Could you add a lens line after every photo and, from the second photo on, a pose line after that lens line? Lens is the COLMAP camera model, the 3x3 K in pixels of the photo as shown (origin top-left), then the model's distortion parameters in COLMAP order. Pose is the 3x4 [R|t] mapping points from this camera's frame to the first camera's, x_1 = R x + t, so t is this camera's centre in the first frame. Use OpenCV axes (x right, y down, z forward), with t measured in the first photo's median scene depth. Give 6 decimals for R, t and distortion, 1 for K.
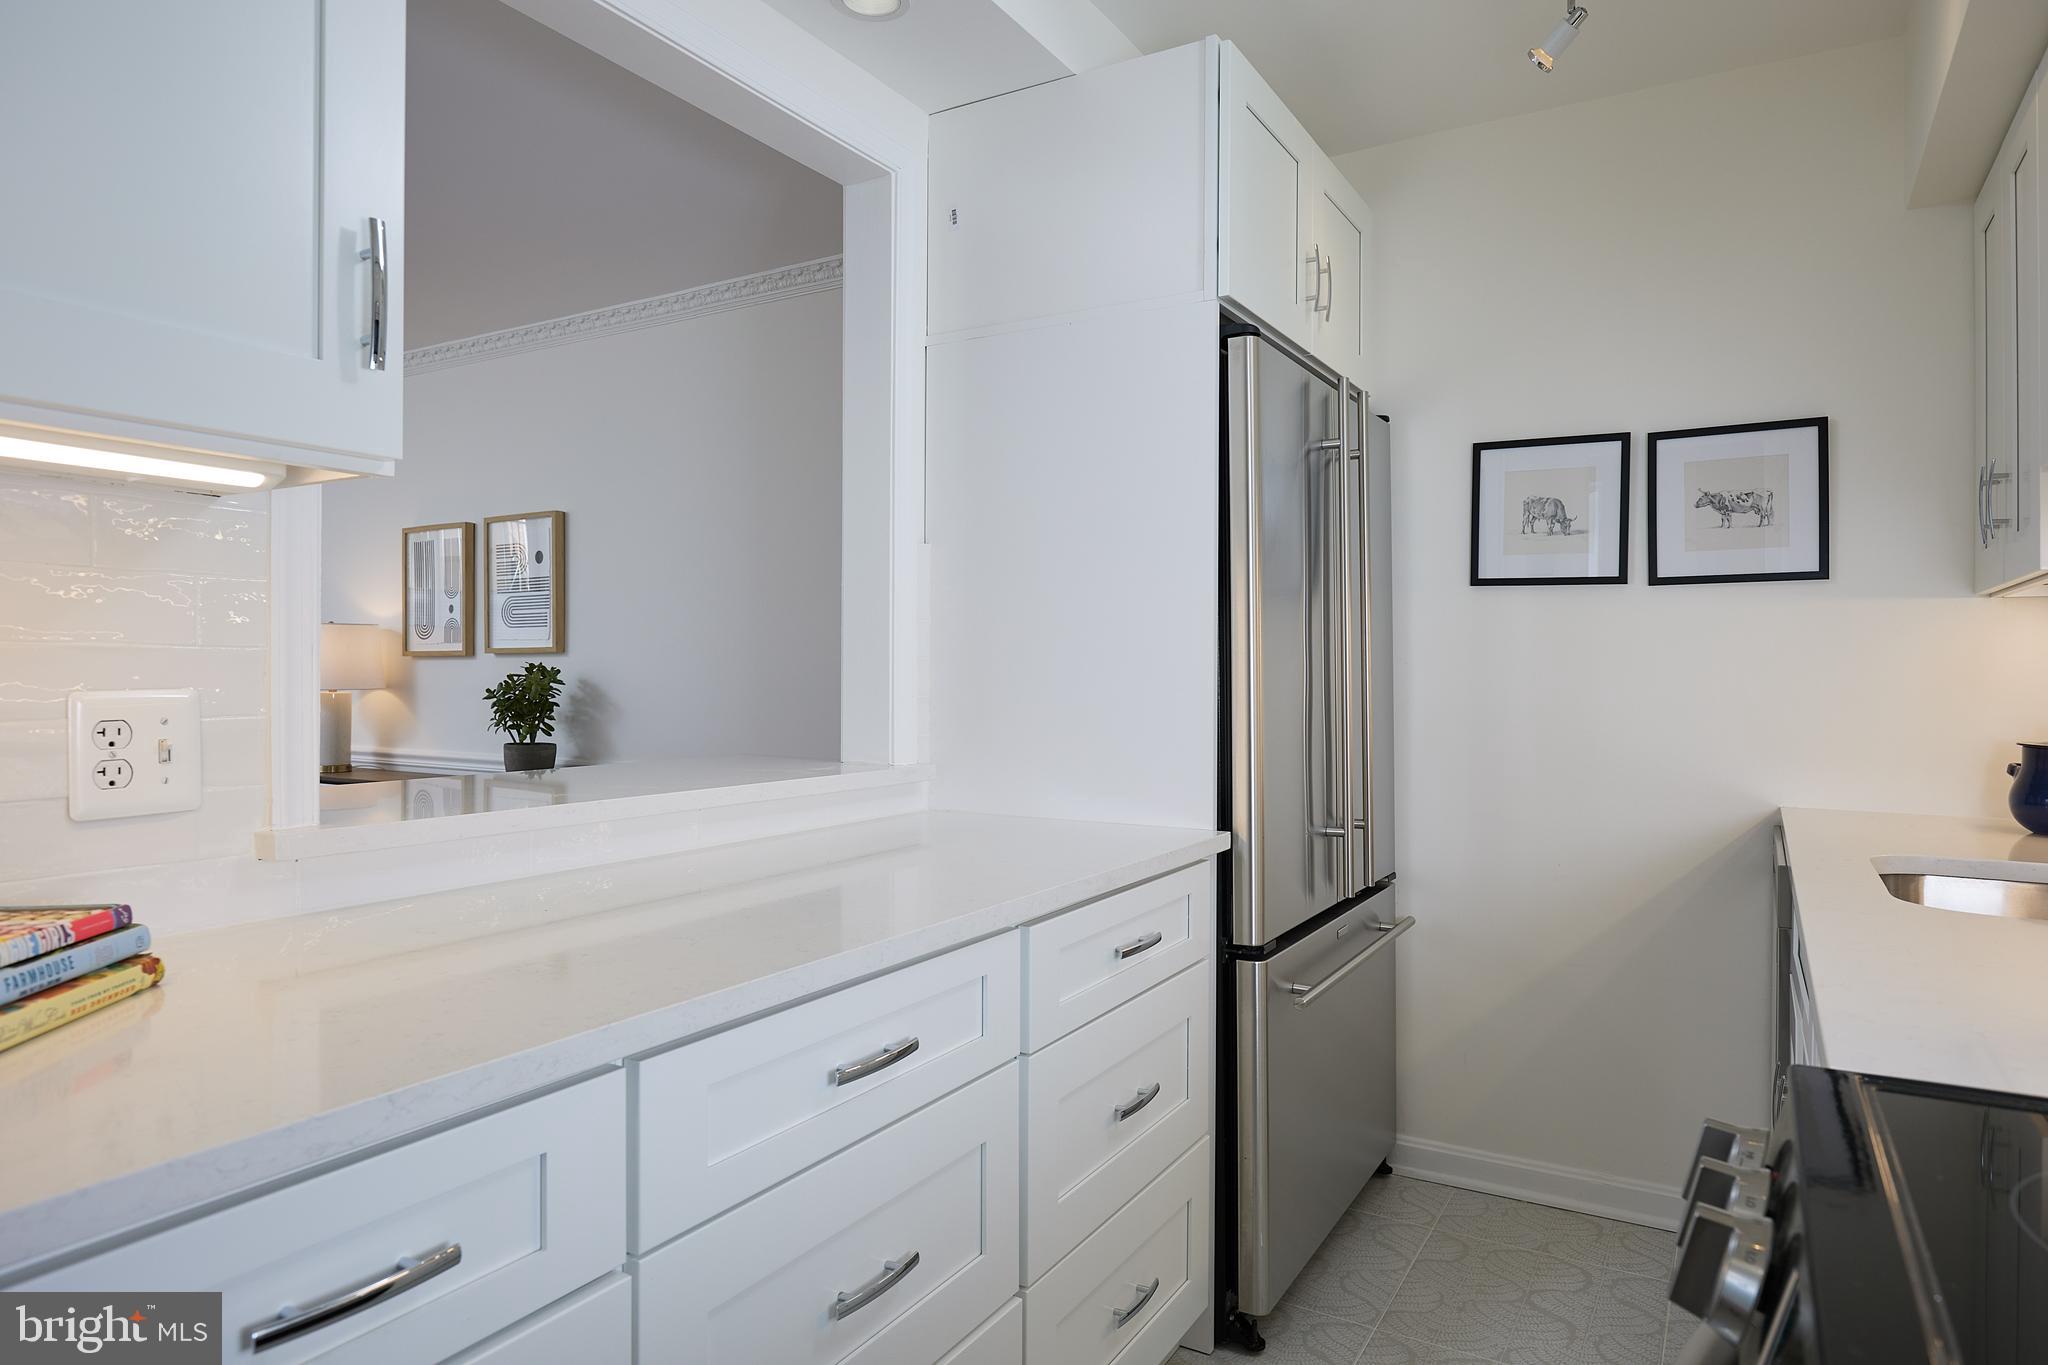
lens RADIAL K [[1215.4, 0, 1023.9], [0, 1215.4, 669.9], [0, 0, 1]] dist [-0.009637, -0.001328]
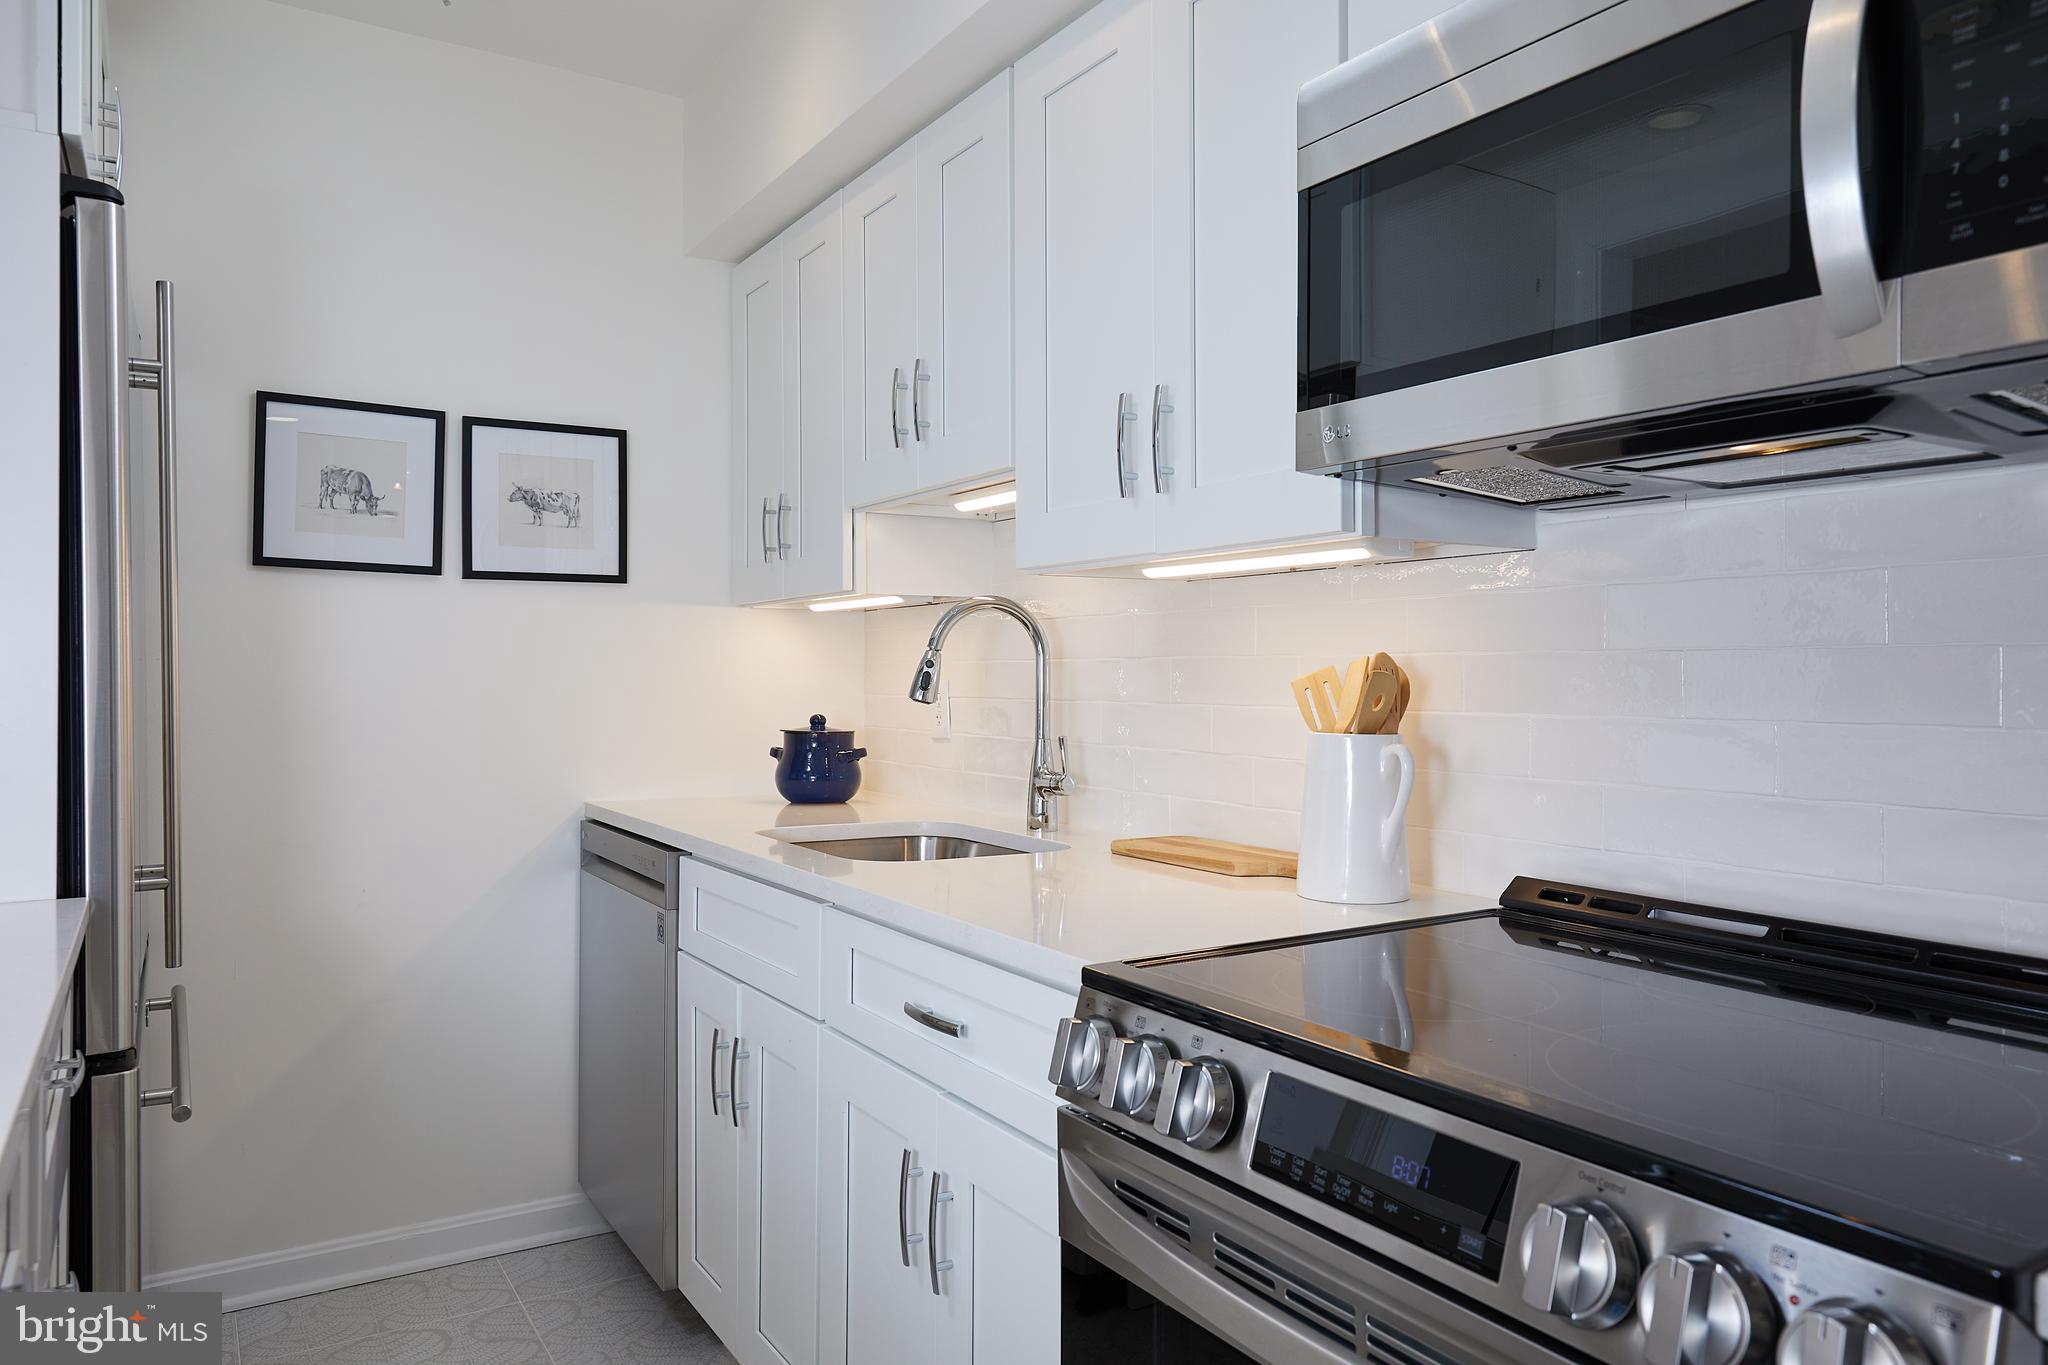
lens RADIAL K [[1403.7, 0, 1041.1], [0, 1403.7, 669.8], [0, 0, 1]] dist [-0.004957, 0.017812]
pose [[0.461422, 0.000455, 0.887181, -0.256132], [-0.003149, 0.999994, 0.001125, -0.001722], [-0.887175, -0.003312, 0.461421, 0.108071]]
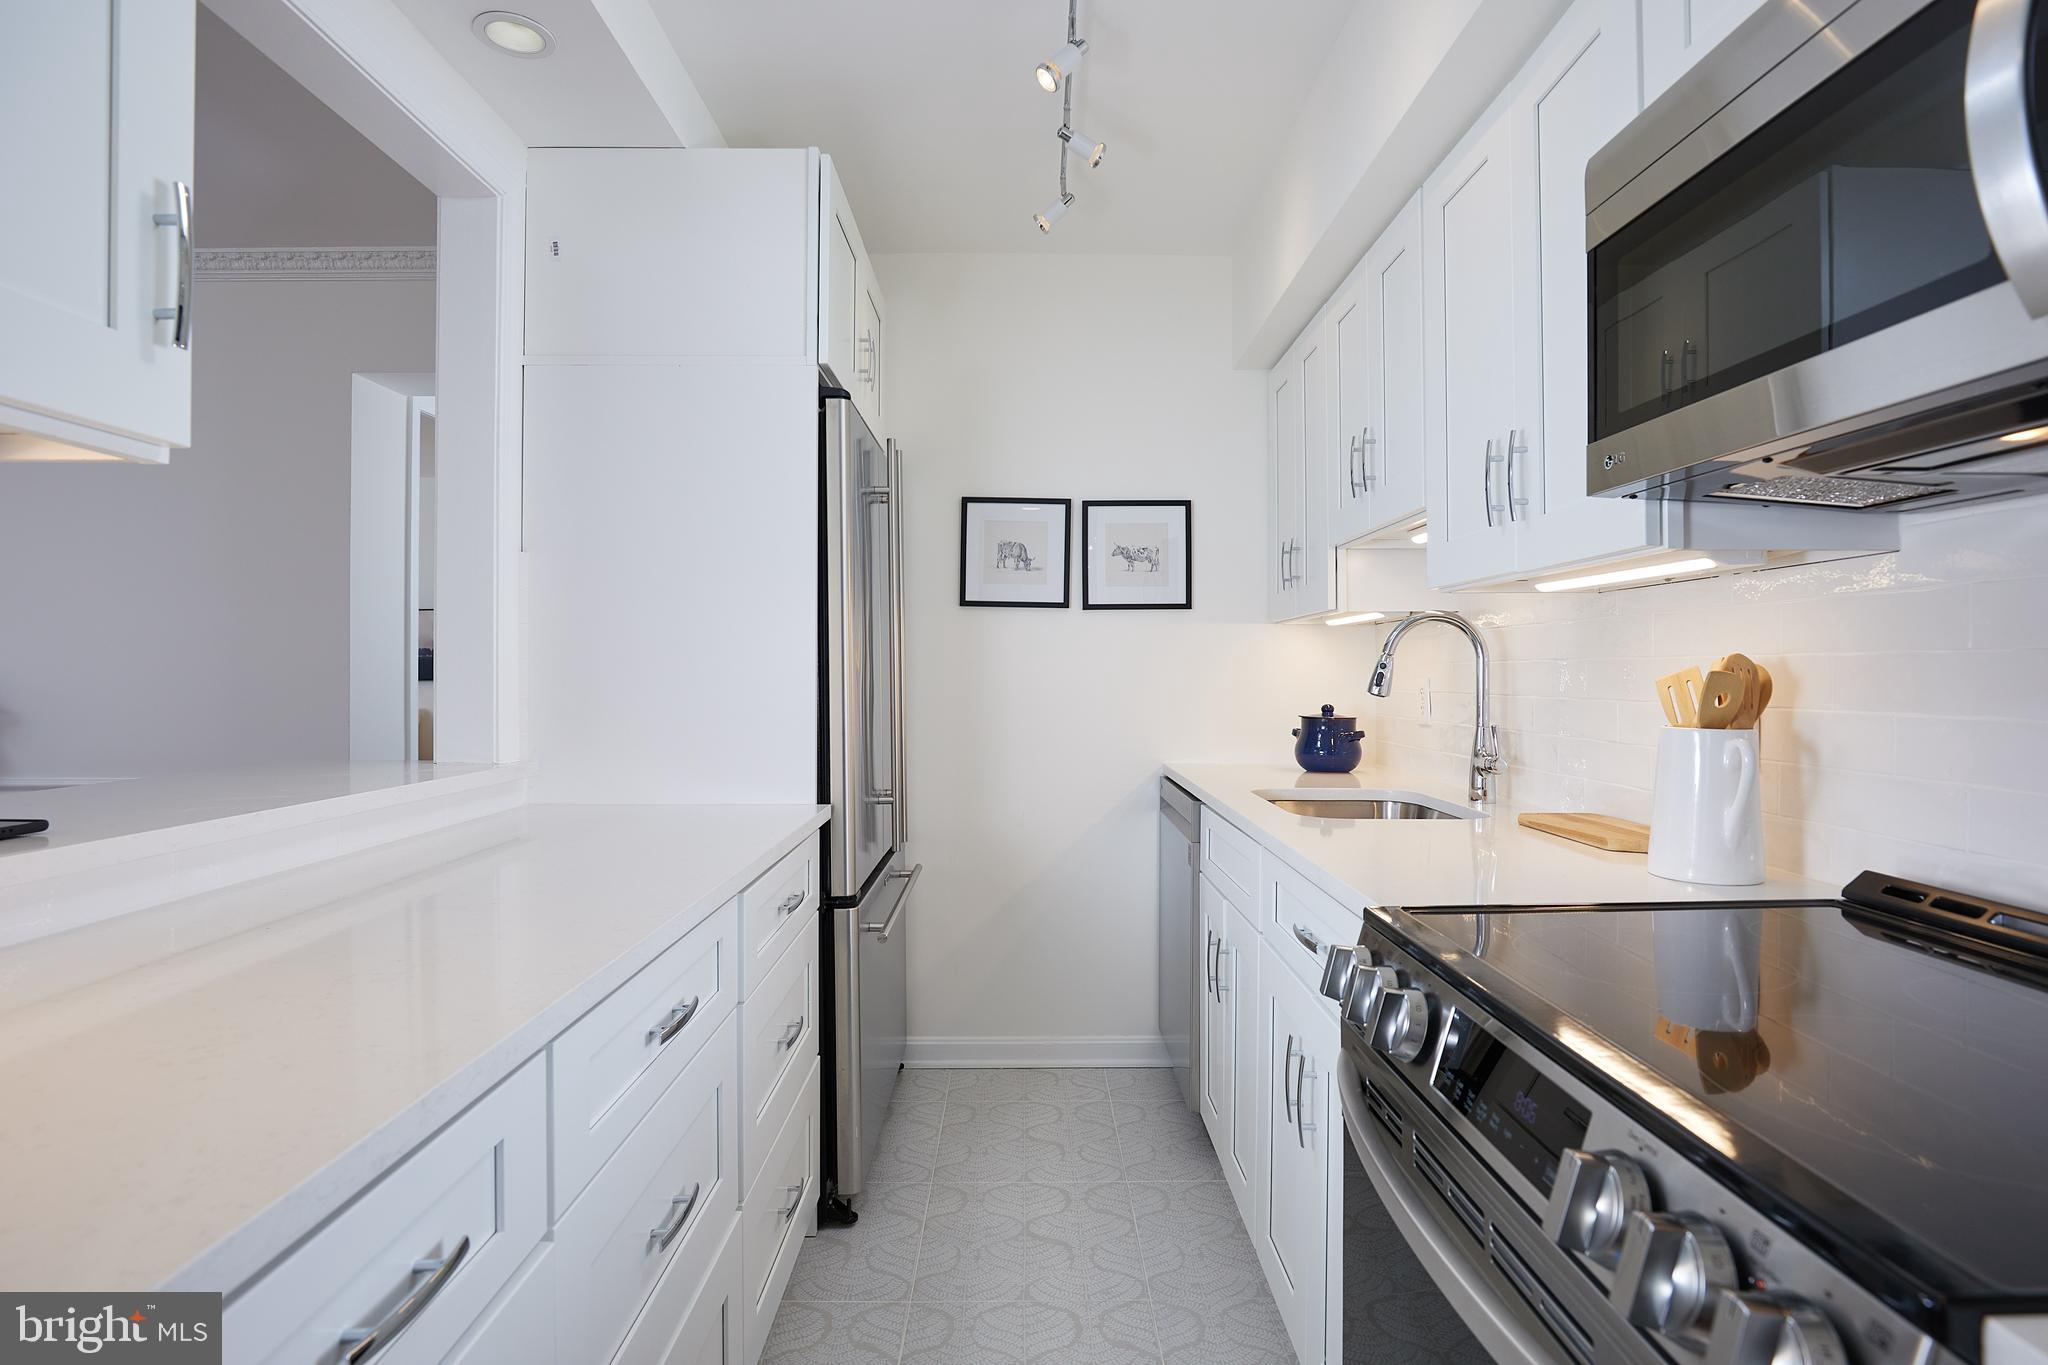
lens RADIAL K [[1050.8, 0, 1033.6], [0, 1050.8, 672.2], [0, 0, 1]] dist [-0.018917, 0.003443]
pose [[0.854251, -0.003239, 0.519851, -0.172286], [0.001416, 0.999991, 0.003904, -0.002902], [-0.519859, -0.002599, 0.854248, -0.004814]]
